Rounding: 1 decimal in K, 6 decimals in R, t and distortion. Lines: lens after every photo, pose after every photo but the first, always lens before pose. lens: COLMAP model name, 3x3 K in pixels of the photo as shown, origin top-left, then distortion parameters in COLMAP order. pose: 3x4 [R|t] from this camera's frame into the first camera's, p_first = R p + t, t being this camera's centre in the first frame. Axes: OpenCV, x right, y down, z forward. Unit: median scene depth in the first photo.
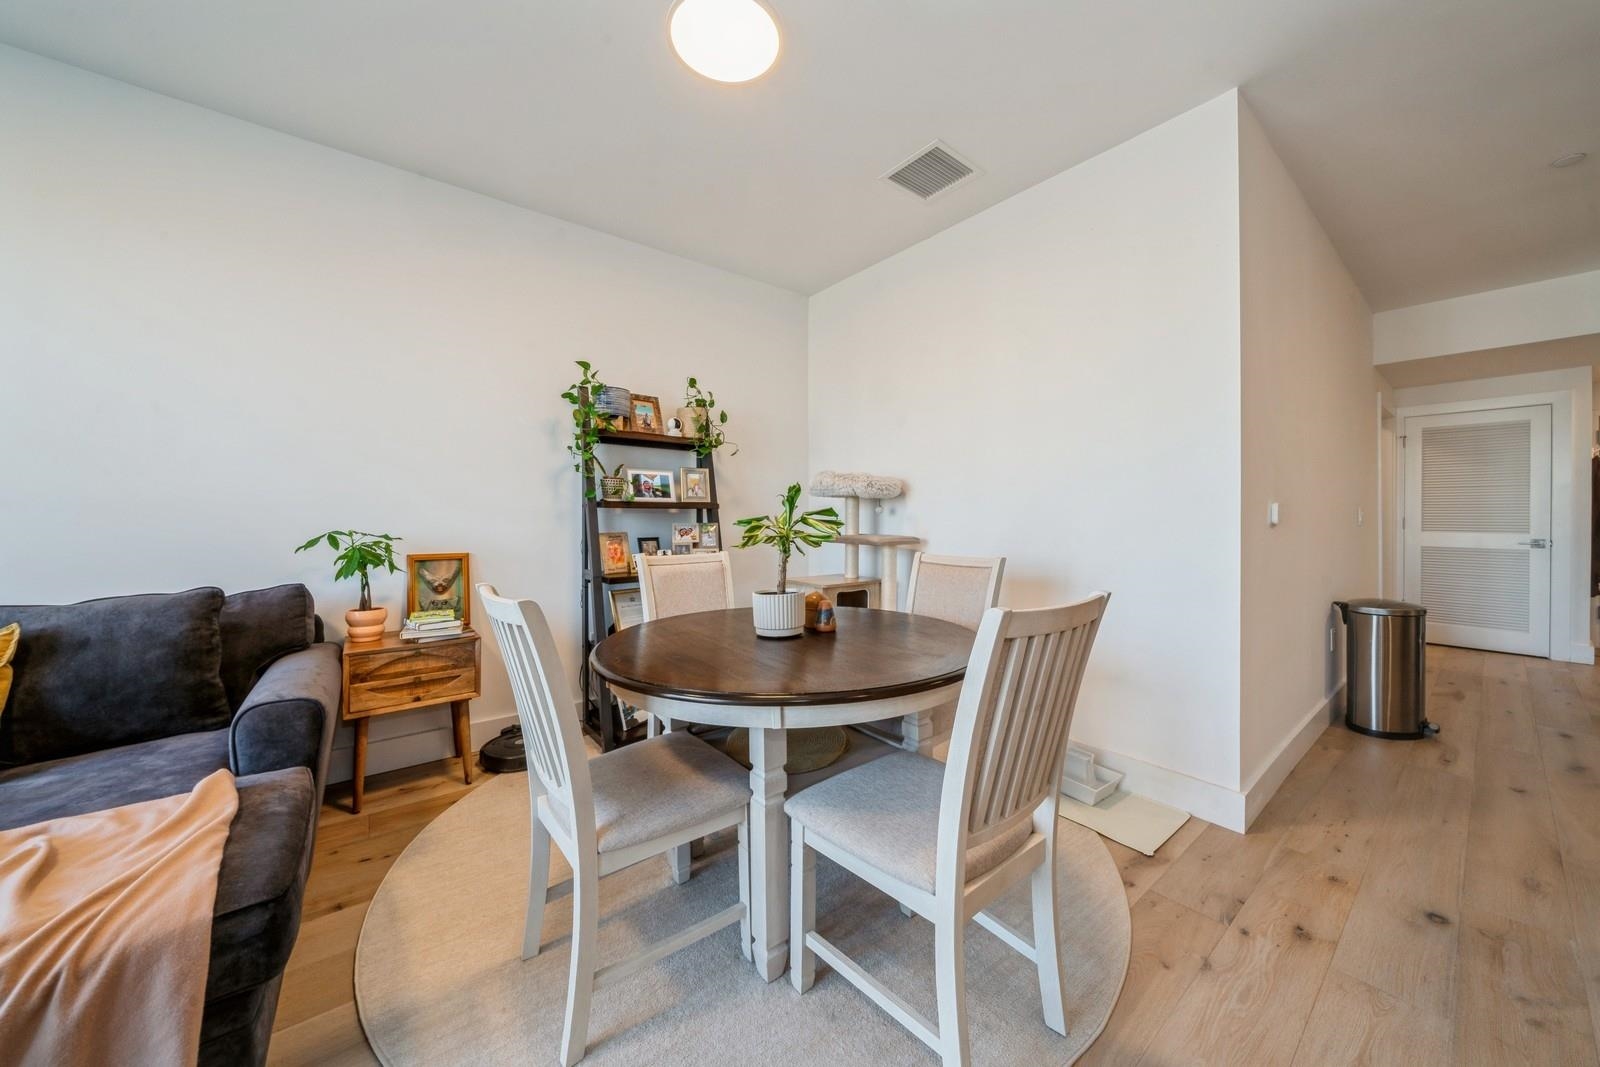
lens RADIAL K [[555.8, 0, 804.1], [0, 555.8, 523.7], [0, 0, 1]] dist [-0.006413, -0.000007]
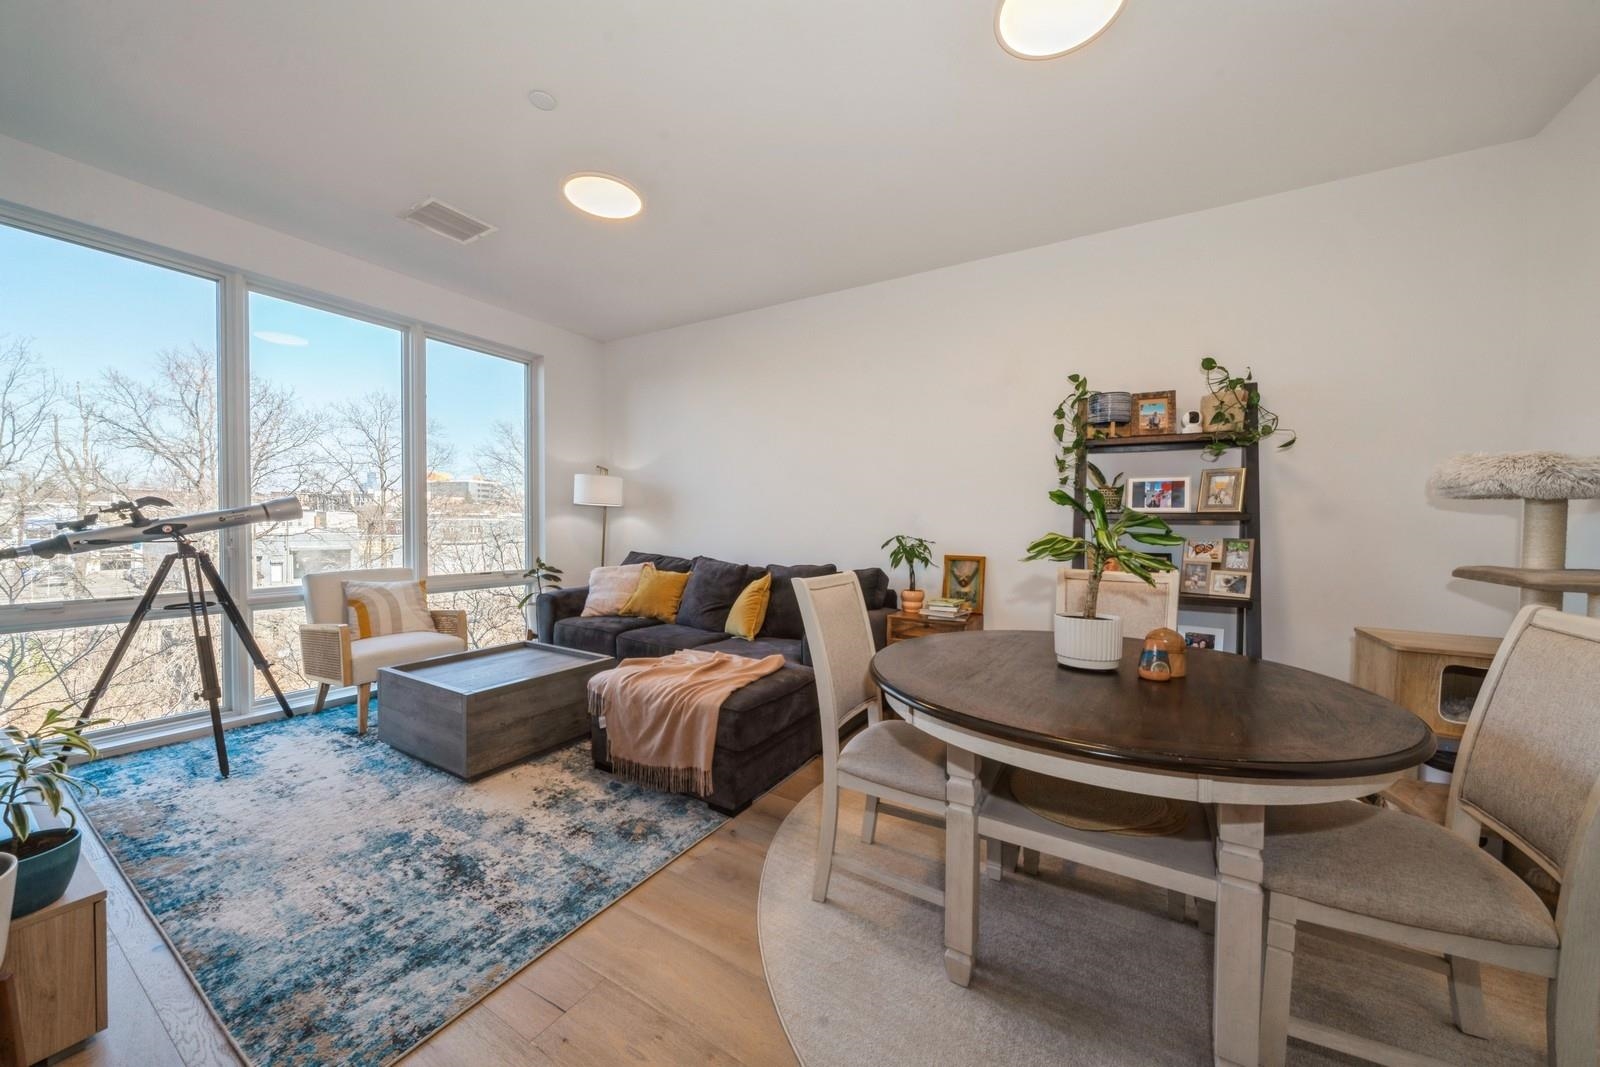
lens RADIAL K [[553.0, 0, 801.6], [0, 553.0, 540.4], [0, 0, 1]] dist [-0.006074, -0.000013]
pose [[0.358959, 0.030701, -0.932848, 0.445306], [-0.027863, 0.999366, 0.022169, 0.001767], [0.932937, 0.018034, 0.359587, 0.215904]]
